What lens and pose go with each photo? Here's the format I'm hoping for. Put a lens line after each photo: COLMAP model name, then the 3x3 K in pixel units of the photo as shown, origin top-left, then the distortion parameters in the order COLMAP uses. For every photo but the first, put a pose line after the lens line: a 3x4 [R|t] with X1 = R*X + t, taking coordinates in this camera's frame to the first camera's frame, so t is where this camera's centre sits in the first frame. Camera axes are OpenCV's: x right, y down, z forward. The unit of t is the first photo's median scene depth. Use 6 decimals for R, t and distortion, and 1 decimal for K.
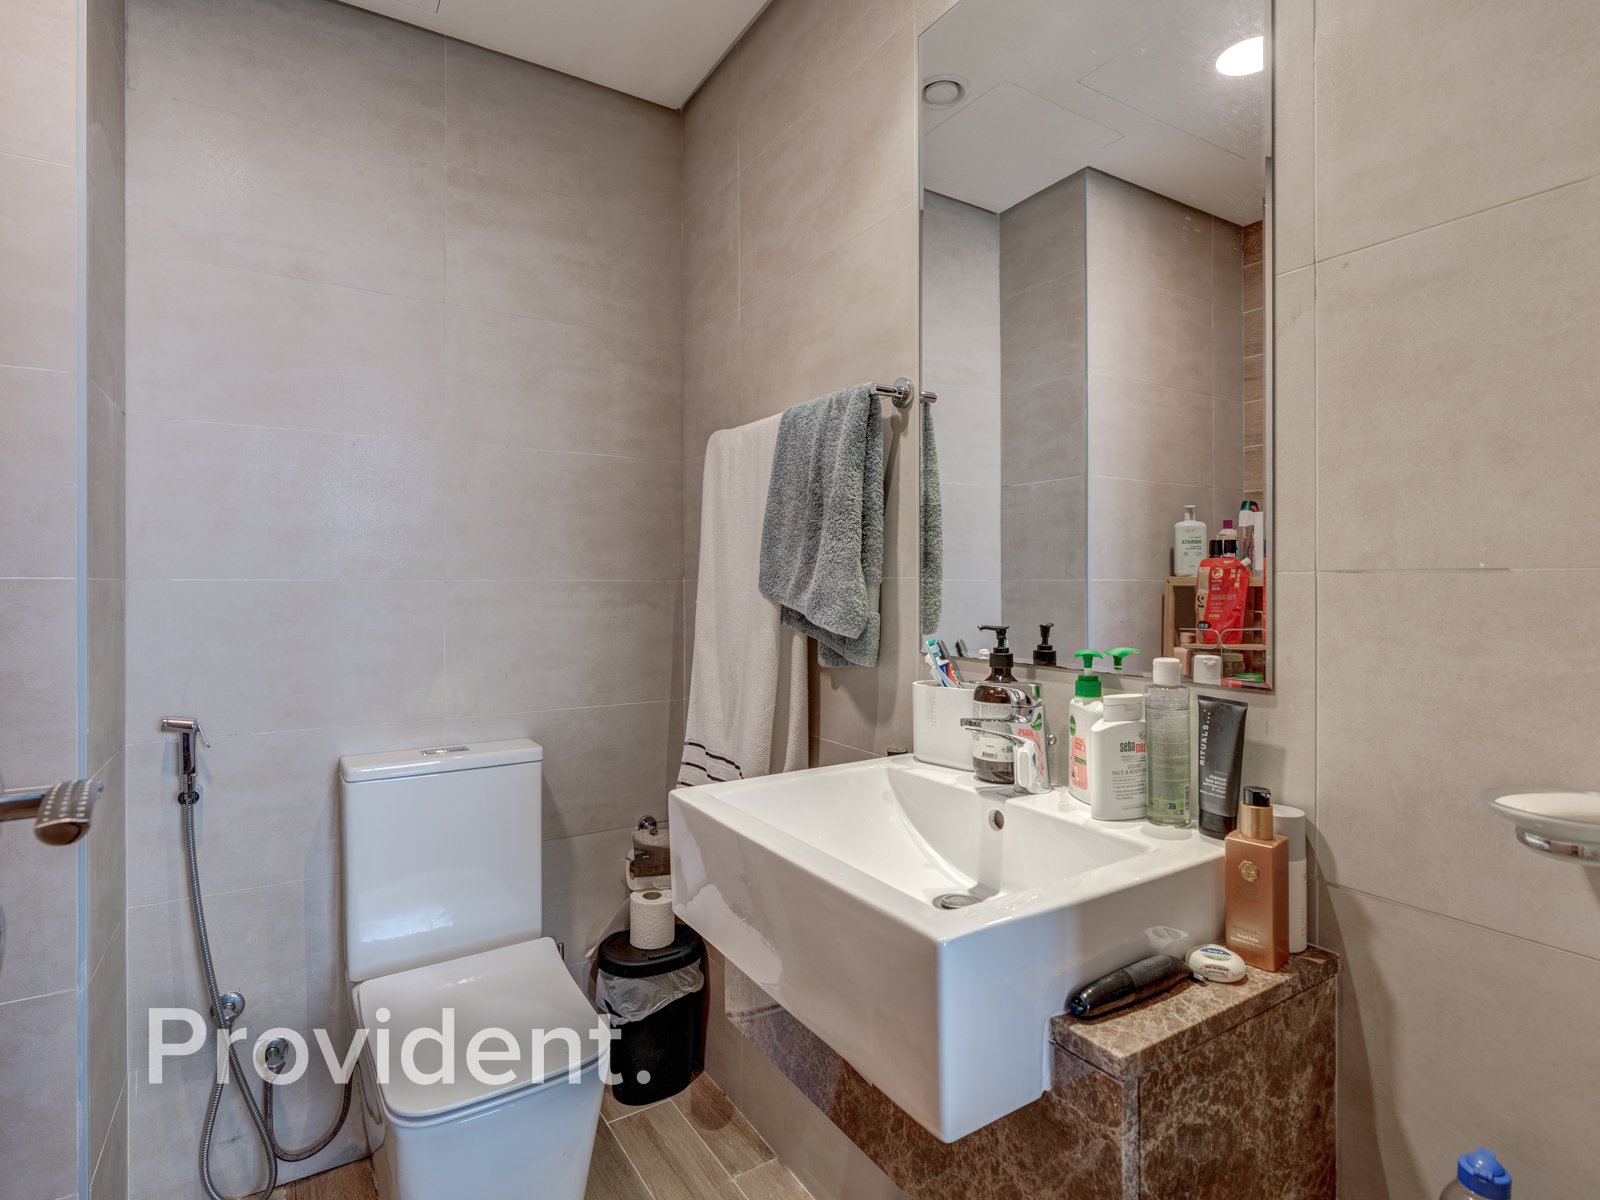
lens RADIAL K [[828.3, 0, 788.2], [0, 828.3, 580.3], [0, 0, 1]] dist [-0.005304, 0.001541]
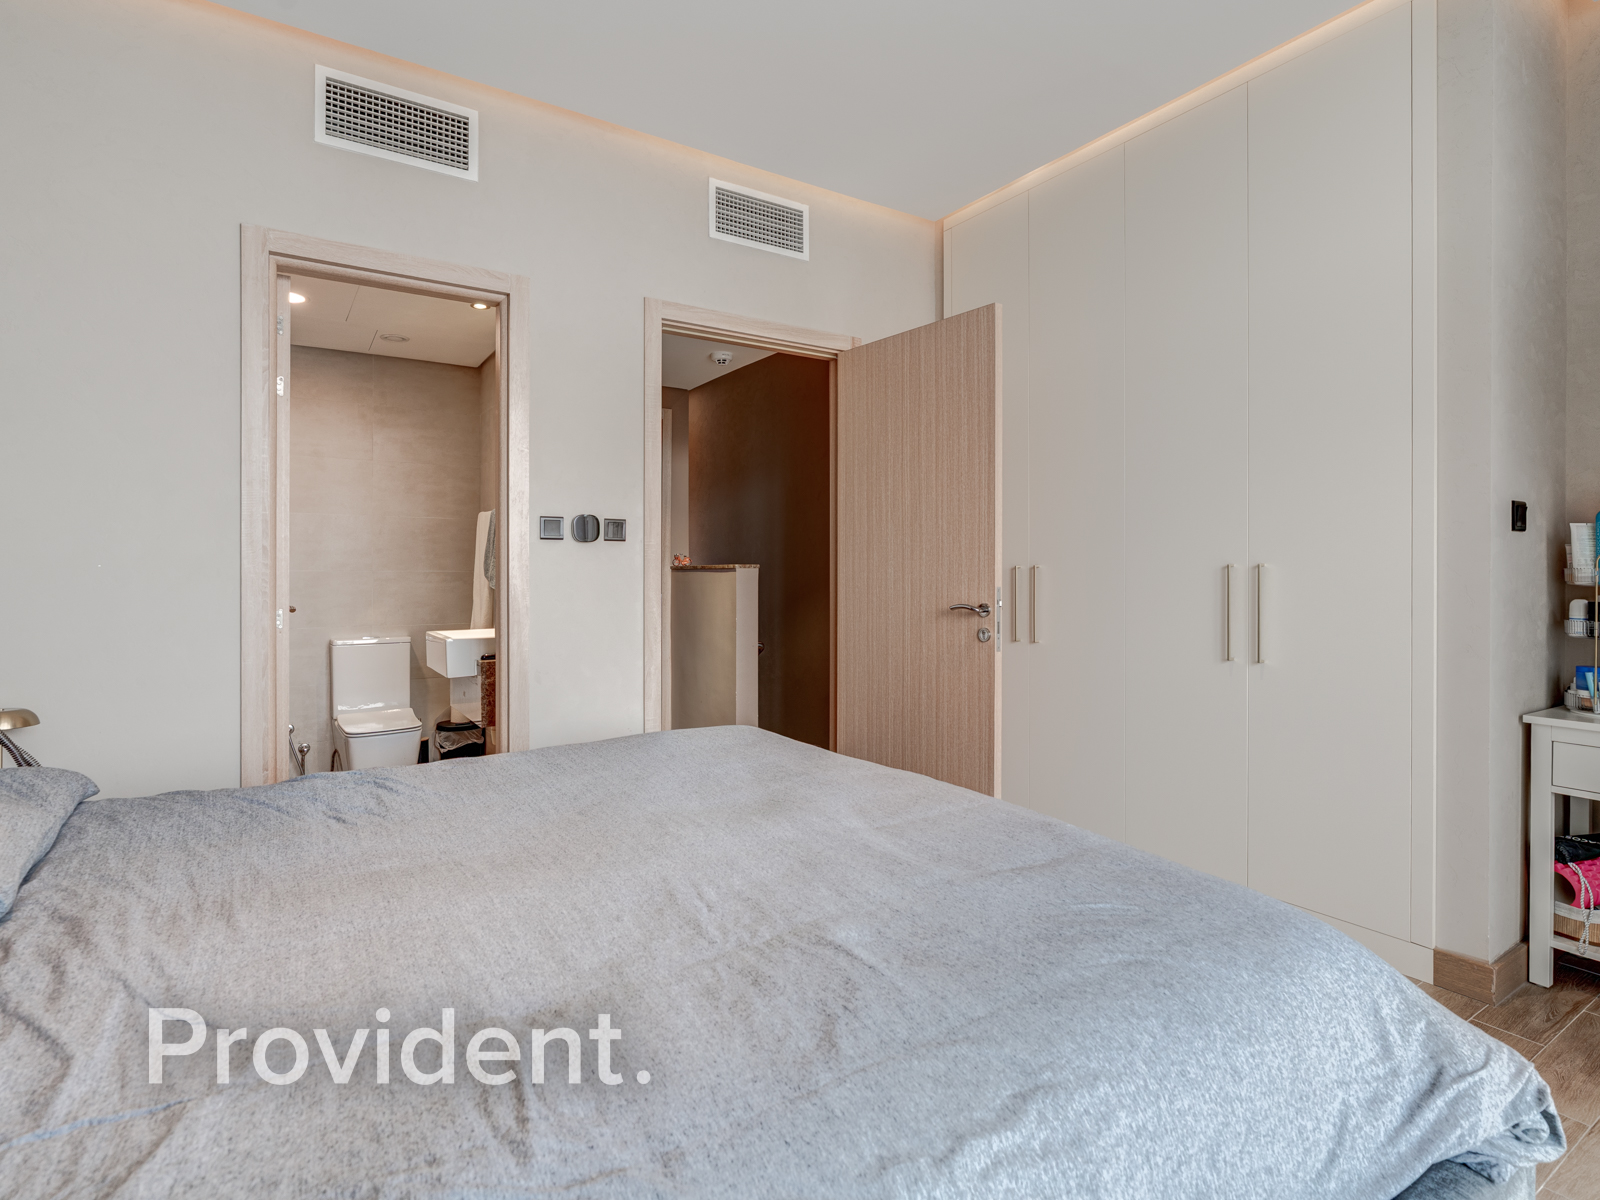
lens RADIAL K [[831.6, 0, 796.1], [0, 831.6, 567.4], [0, 0, 1]] dist [-0.008023, 0.002469]
pose [[0.999964, -0.006769, 0.005092, 0.845072], [0.006842, 0.999872, -0.014490, 0.034266], [-0.004994, 0.014524, 0.999882, -1.502475]]
